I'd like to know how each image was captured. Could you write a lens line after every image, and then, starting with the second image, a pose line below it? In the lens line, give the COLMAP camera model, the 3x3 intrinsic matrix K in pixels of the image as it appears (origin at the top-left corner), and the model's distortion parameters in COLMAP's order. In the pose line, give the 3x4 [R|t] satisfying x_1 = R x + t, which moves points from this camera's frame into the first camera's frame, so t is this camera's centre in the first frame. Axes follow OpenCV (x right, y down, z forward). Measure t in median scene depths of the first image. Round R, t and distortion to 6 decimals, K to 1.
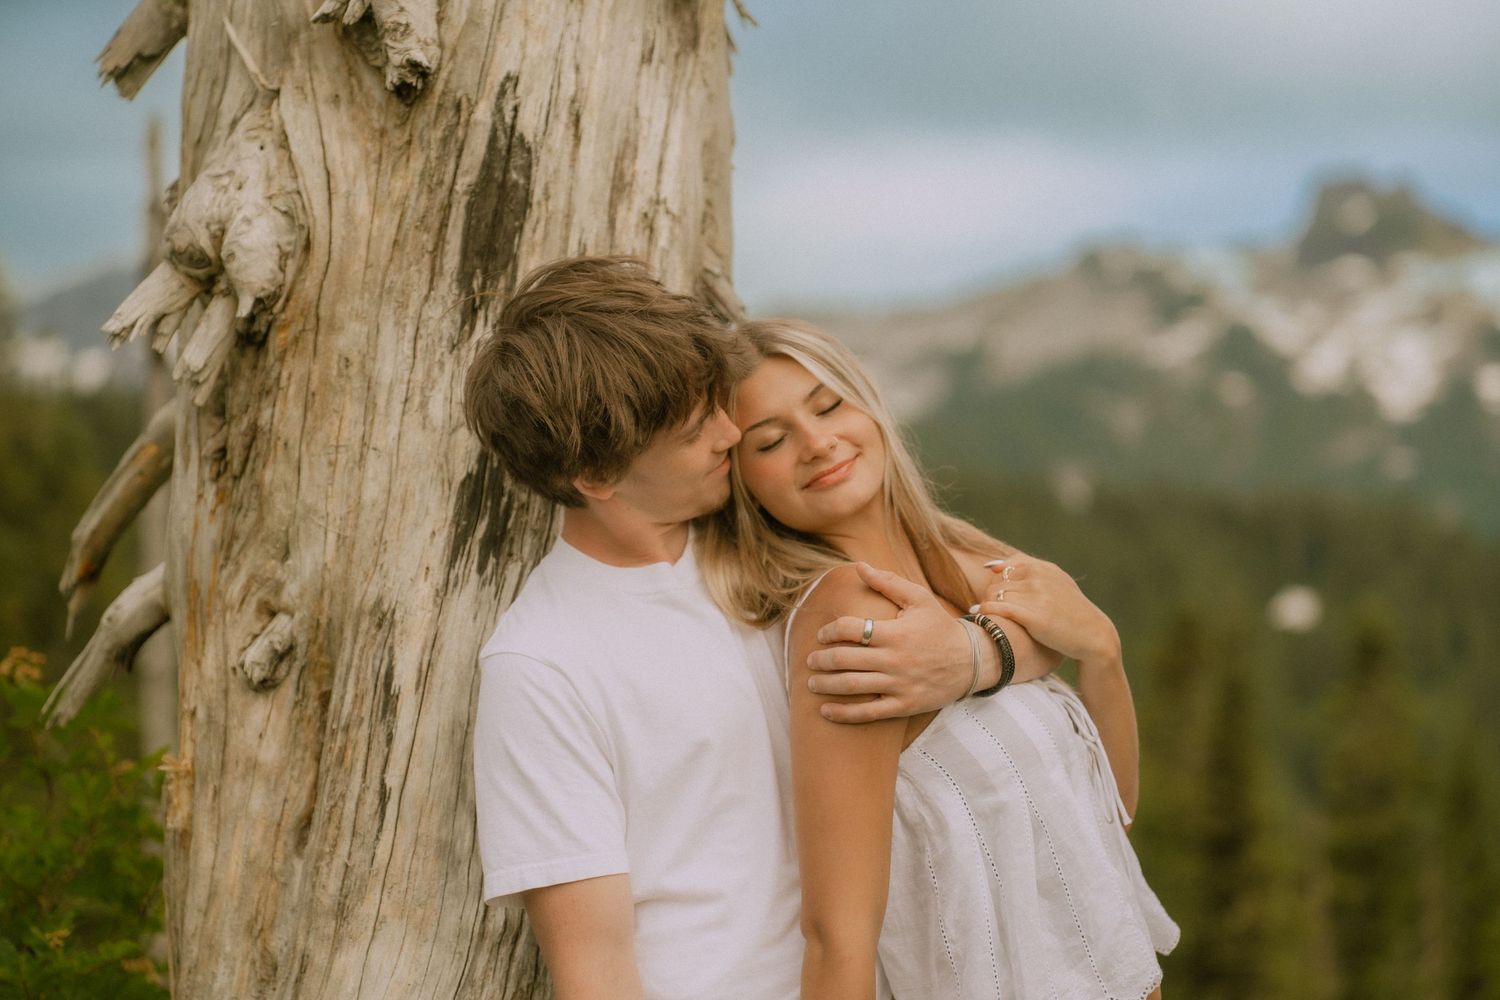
lens RADIAL K [[2738.6, 0, 750.0], [0, 2738.6, 500.0], [0, 0, 1]] dist [0.339685, -0.017592]
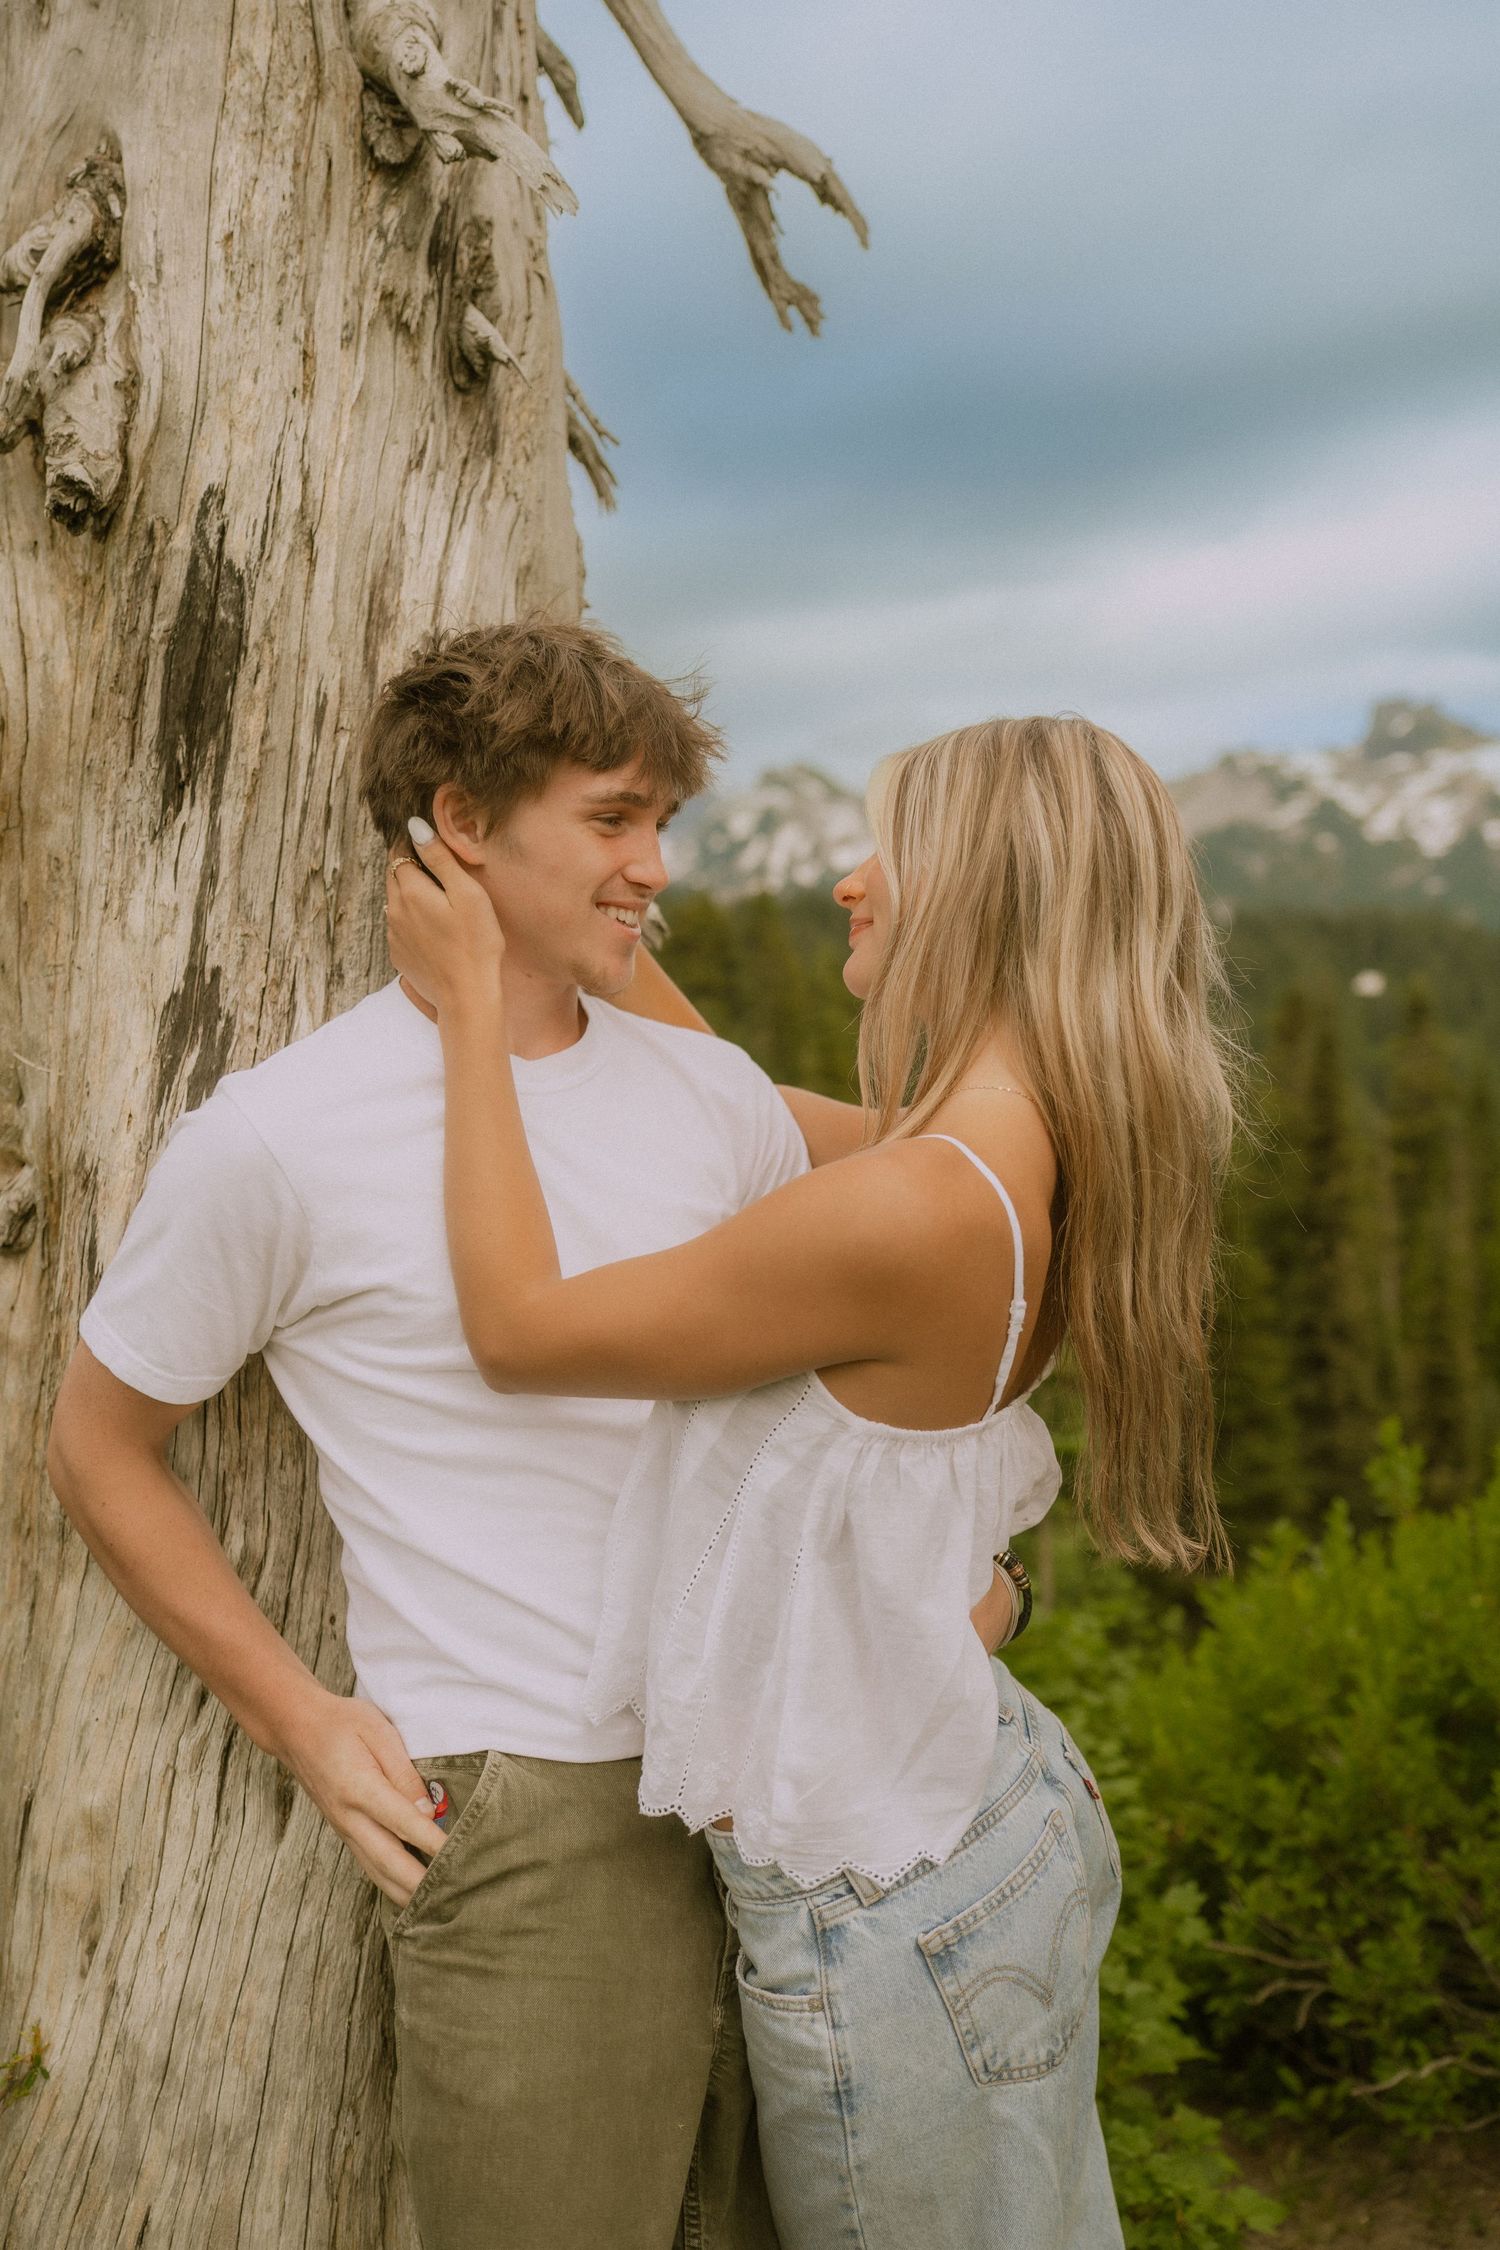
lens RADIAL K [[1826.6, 0, 747.8], [0, 1826.6, 1114.4], [0, 0, 1]] dist [-0.068538, -0.016802]
pose [[0.989854, -0.040586, -0.136170, 0.128791], [0.053287, 0.994428, 0.090961, -0.013490], [0.131719, -0.097294, 0.986501, 0.492305]]
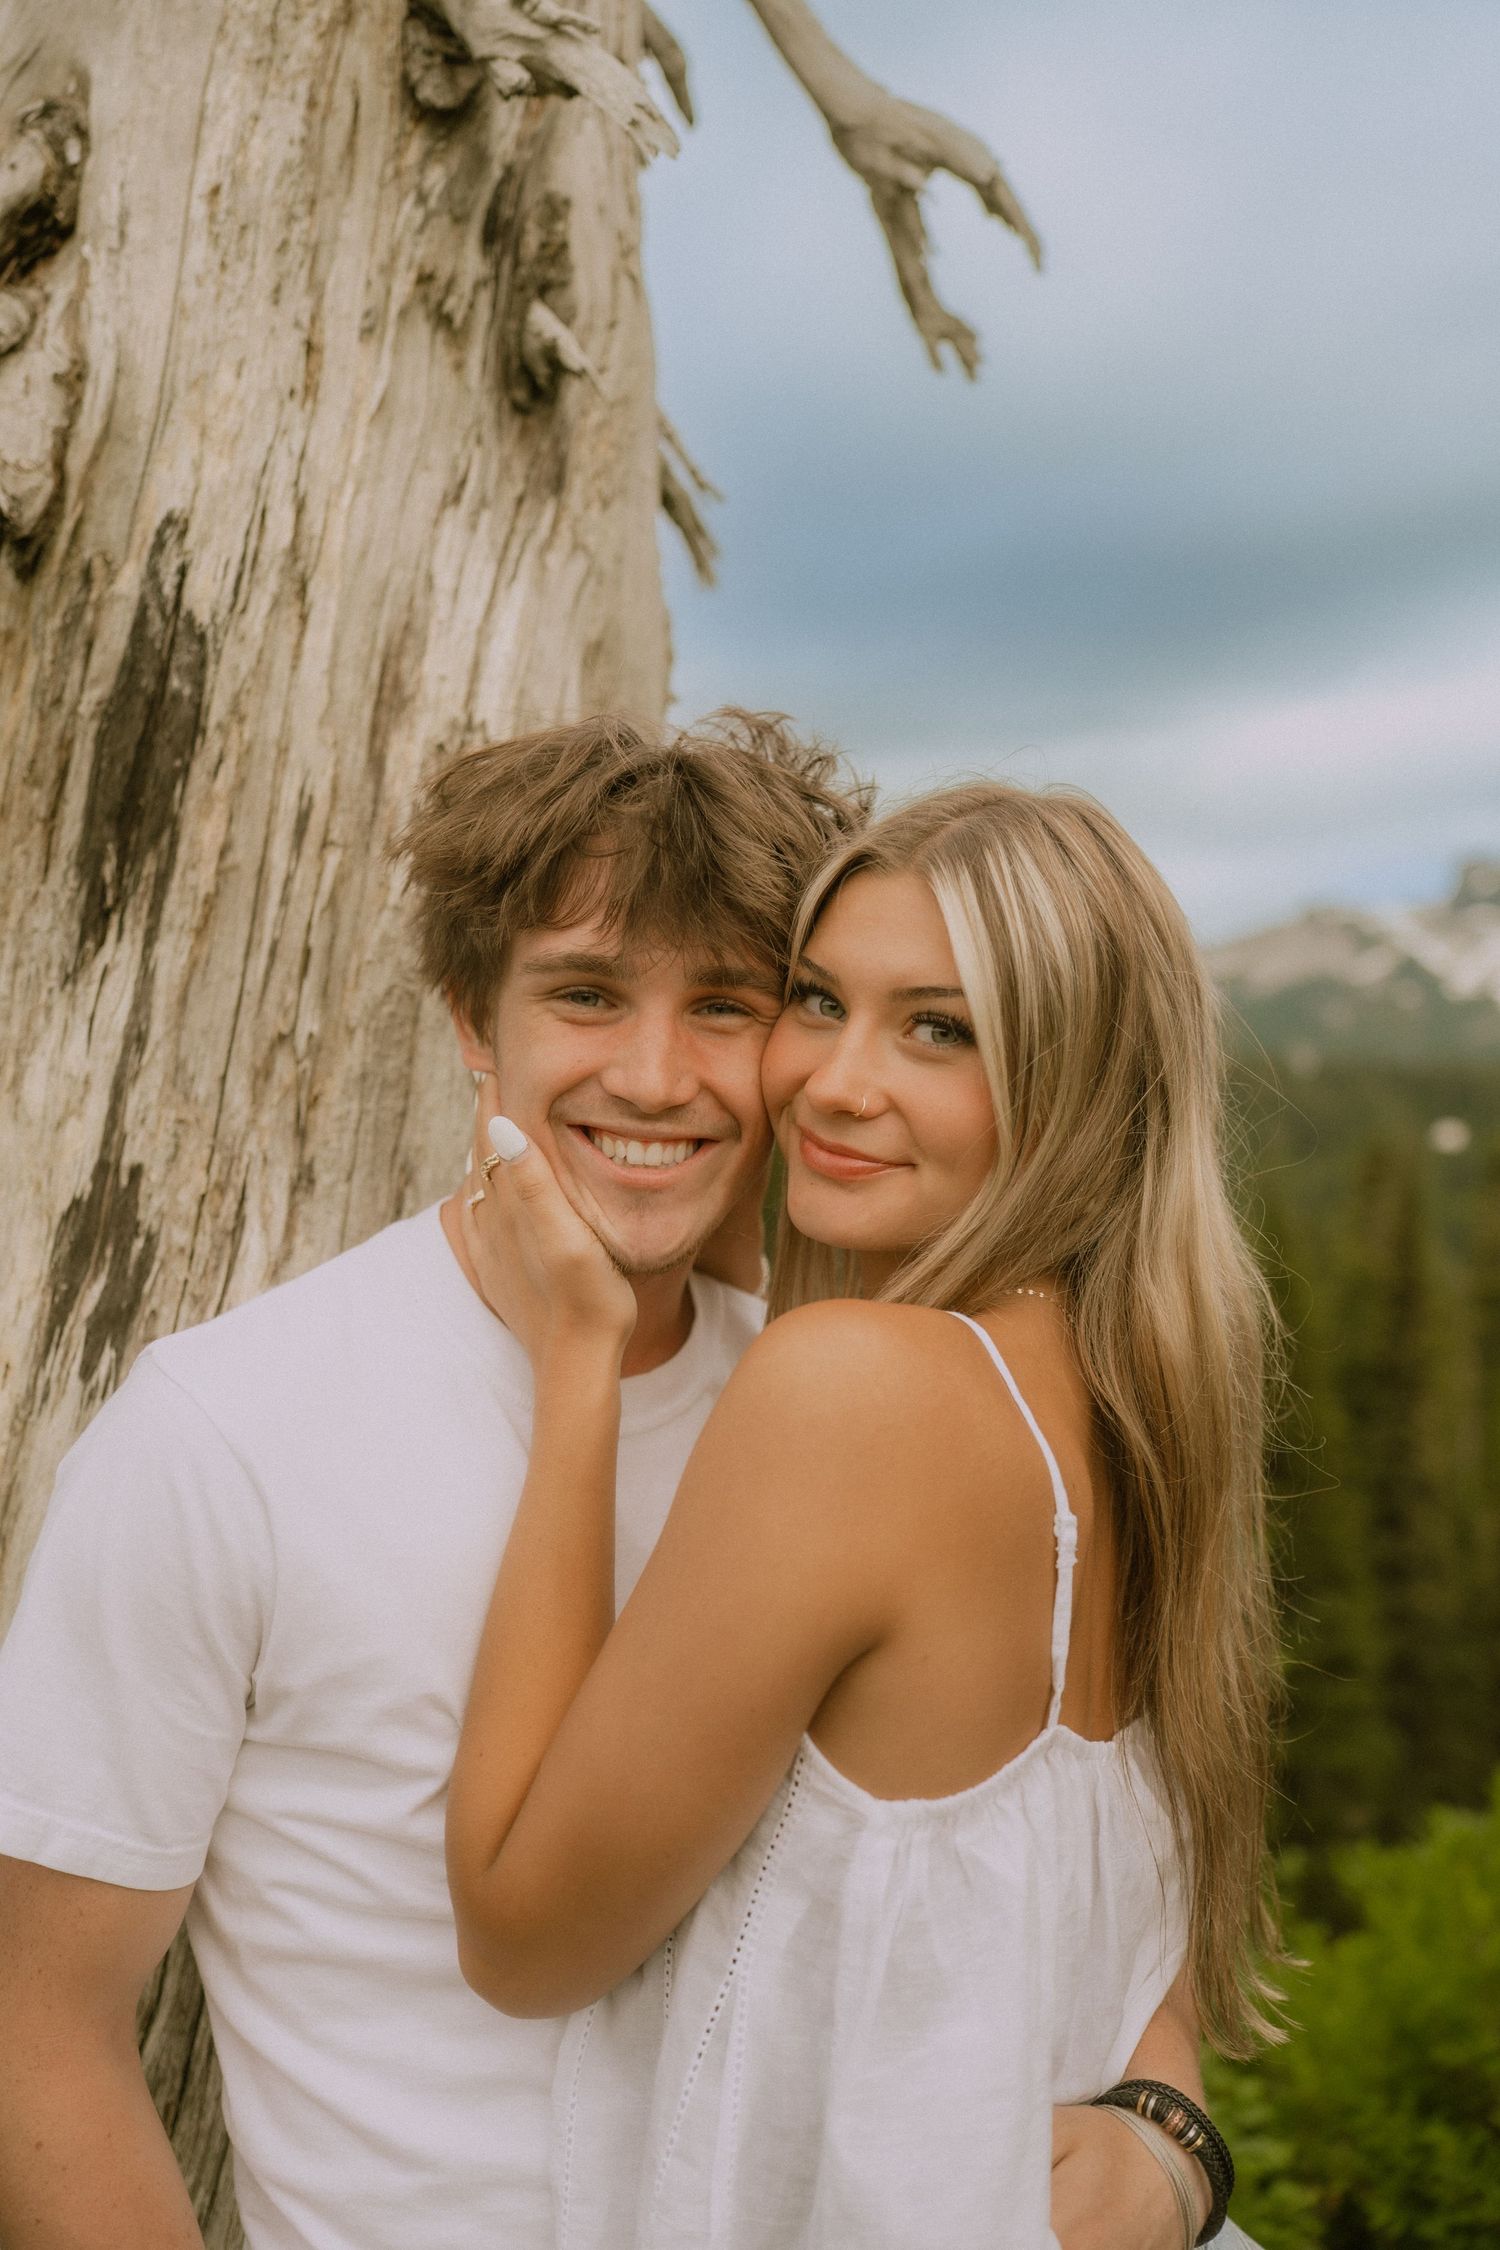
lens RADIAL K [[1826.6, 0, 747.8], [0, 1826.6, 1114.4], [0, 0, 1]] dist [-0.068538, -0.016802]
pose [[0.983977, -0.013978, -0.177748, 0.100010], [0.017416, 0.999690, 0.017798, -0.030865], [0.177445, -0.020608, 0.983915, 0.642353]]
